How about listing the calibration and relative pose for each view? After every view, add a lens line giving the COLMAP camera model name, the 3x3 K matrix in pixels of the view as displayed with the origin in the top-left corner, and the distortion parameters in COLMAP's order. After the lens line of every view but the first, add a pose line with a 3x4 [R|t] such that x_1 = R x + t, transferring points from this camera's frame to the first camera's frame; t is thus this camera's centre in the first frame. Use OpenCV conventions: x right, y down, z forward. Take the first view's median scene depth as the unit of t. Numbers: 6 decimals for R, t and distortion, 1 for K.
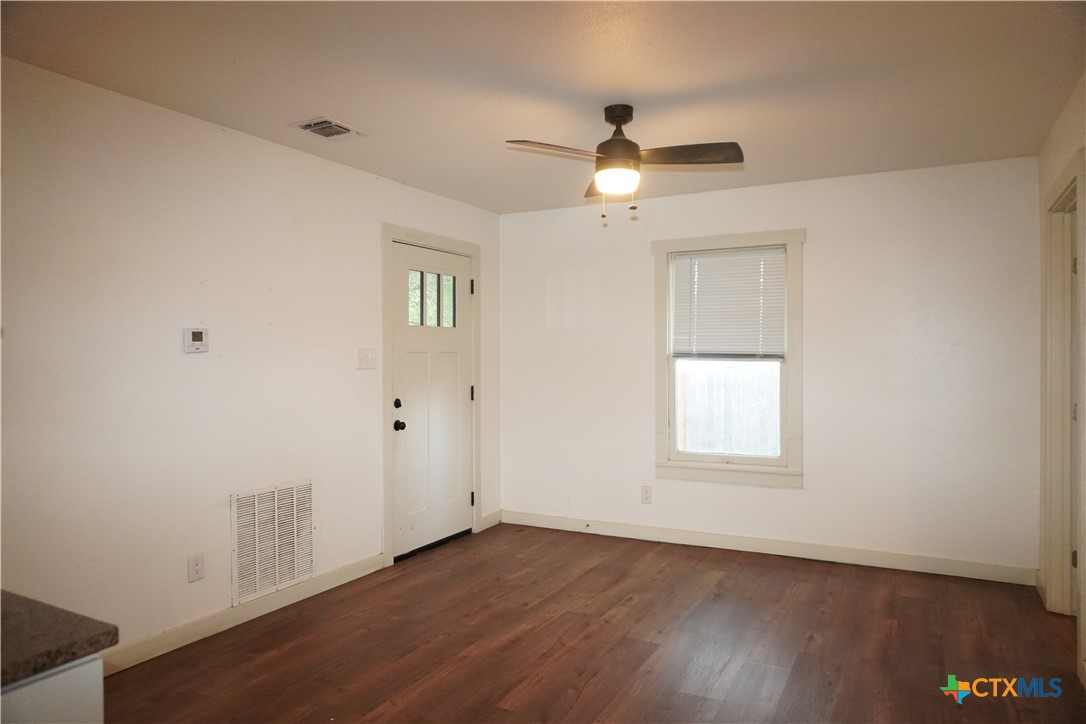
lens RADIAL K [[724.6, 0, 548.0], [0, 724.6, 362.9], [0, 0, 1]] dist [-0.036858, 0.010268]
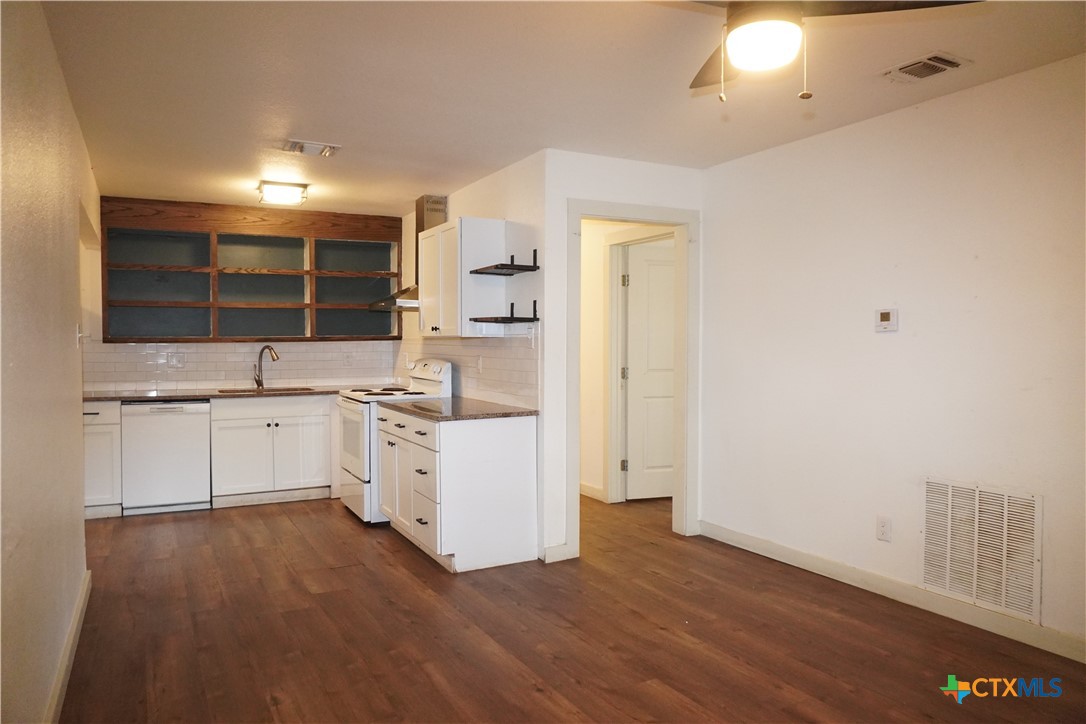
lens RADIAL K [[724.6, 0, 547.5], [0, 724.6, 362.6], [0, 0, 1]] dist [-0.036858, 0.010268]
pose [[-0.553774, 0.025123, -0.832288, 0.650516], [-0.006343, 0.999388, 0.034388, -0.001693], [0.832643, 0.024323, -0.553276, 1.096101]]
